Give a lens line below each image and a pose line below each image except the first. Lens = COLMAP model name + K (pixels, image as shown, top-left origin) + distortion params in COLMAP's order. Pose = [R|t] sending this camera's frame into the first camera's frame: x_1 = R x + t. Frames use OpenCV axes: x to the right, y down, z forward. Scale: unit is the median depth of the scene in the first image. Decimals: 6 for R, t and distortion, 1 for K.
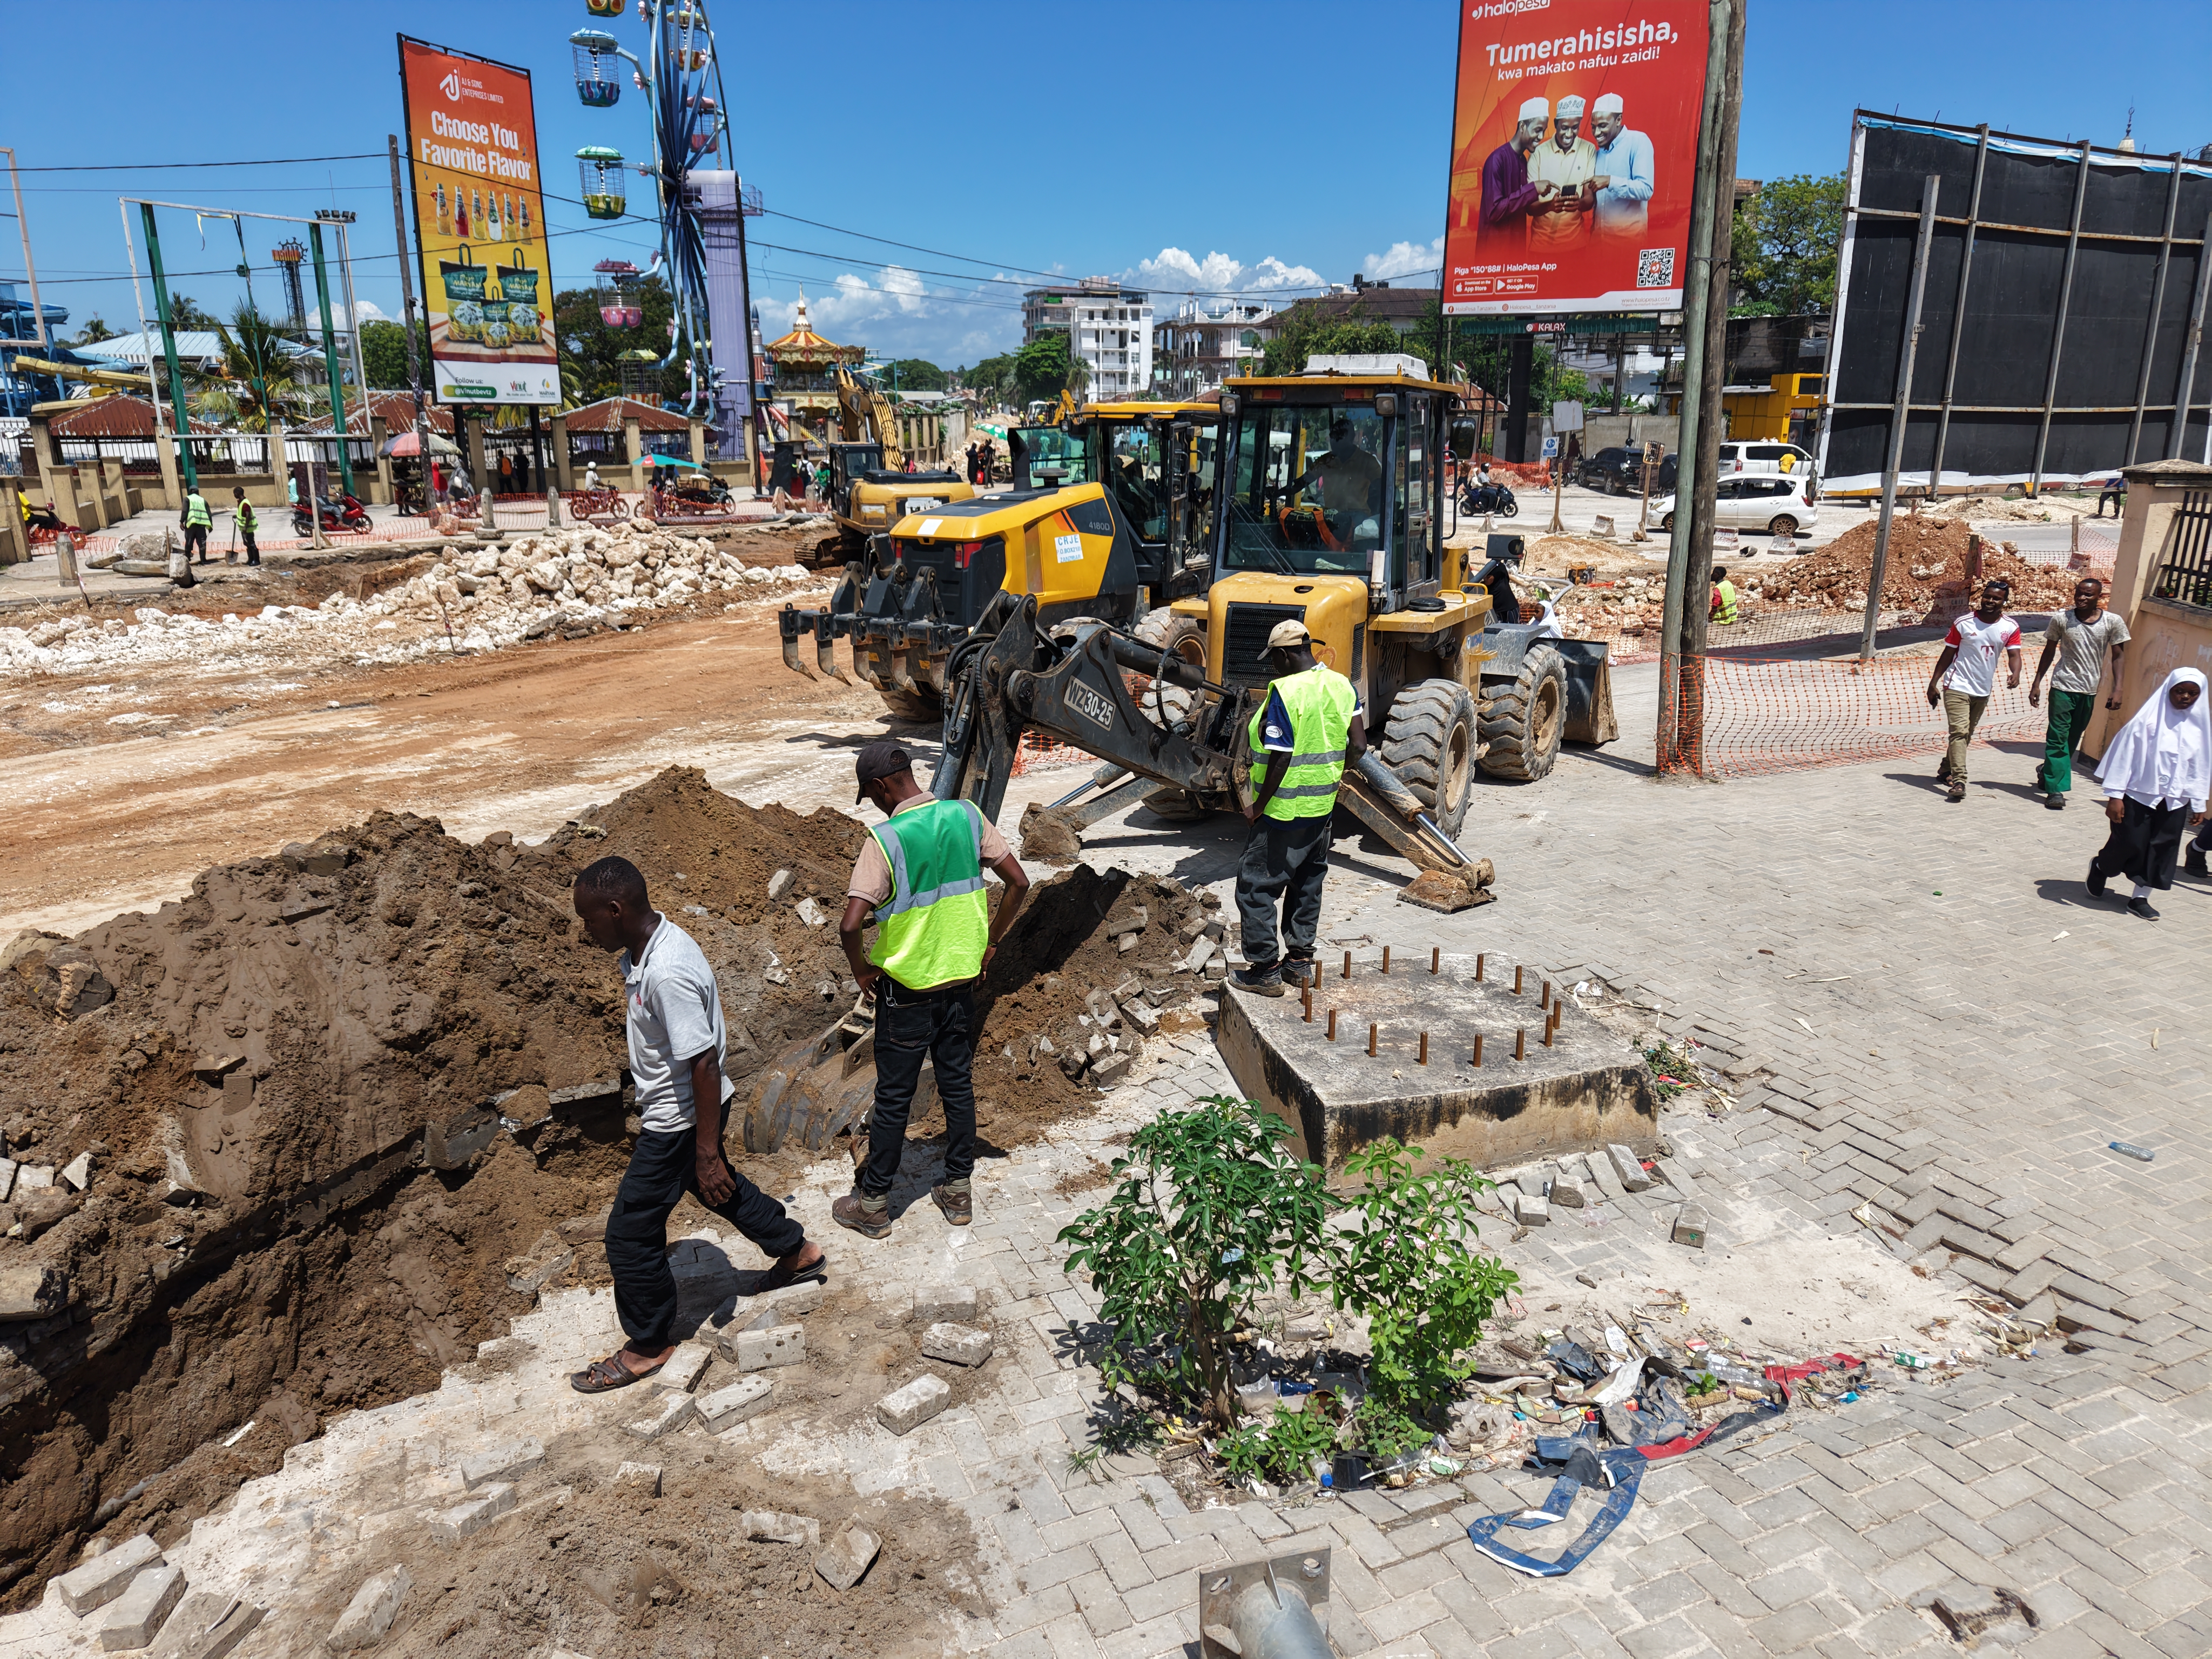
lens RADIAL K [[1514.0, 0, 1115.8], [0, 1514.0, 841.6], [0, 0, 1]] dist [0.008595, 0.002058]
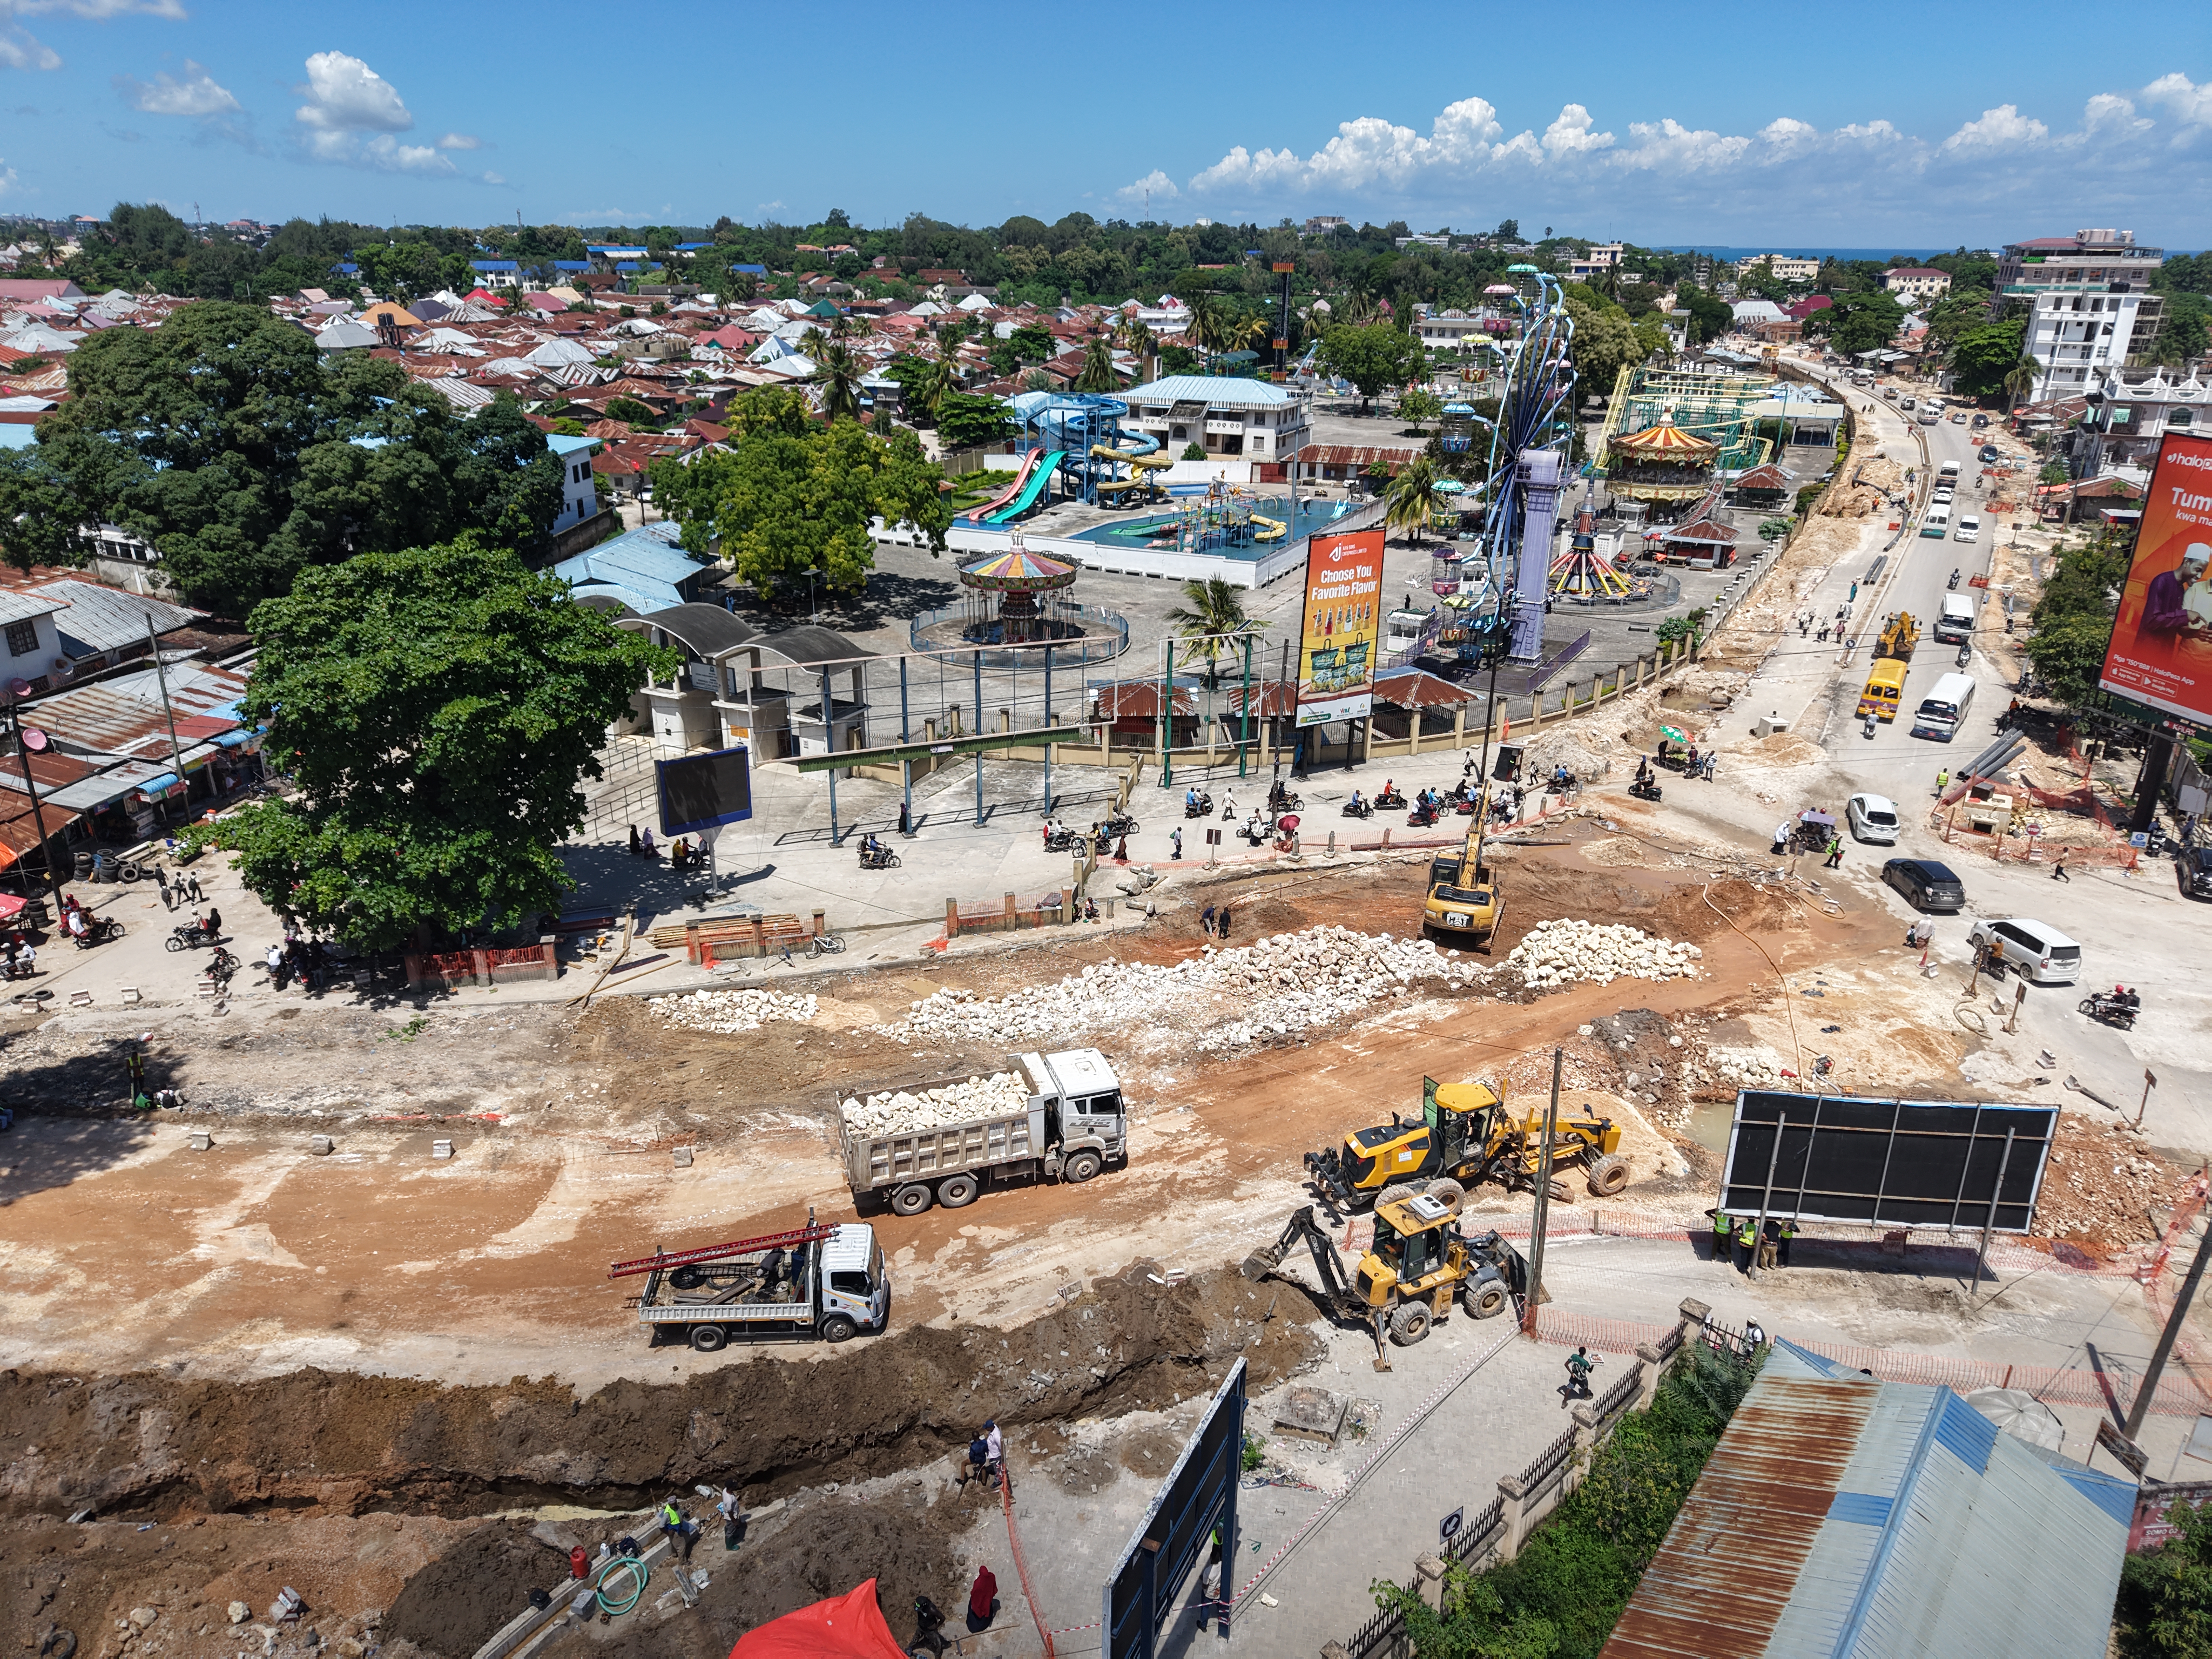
lens RADIAL K [[1514.0, 0, 1109.7], [0, 1514.0, 824.0], [0, 0, 1]] dist [0.008595, 0.002058]
pose [[0.832281, 0.205447, -0.514878, 0.220572], [-0.165502, 0.978519, 0.122922, -0.277684], [0.529072, -0.017092, 0.848405, -0.444652]]
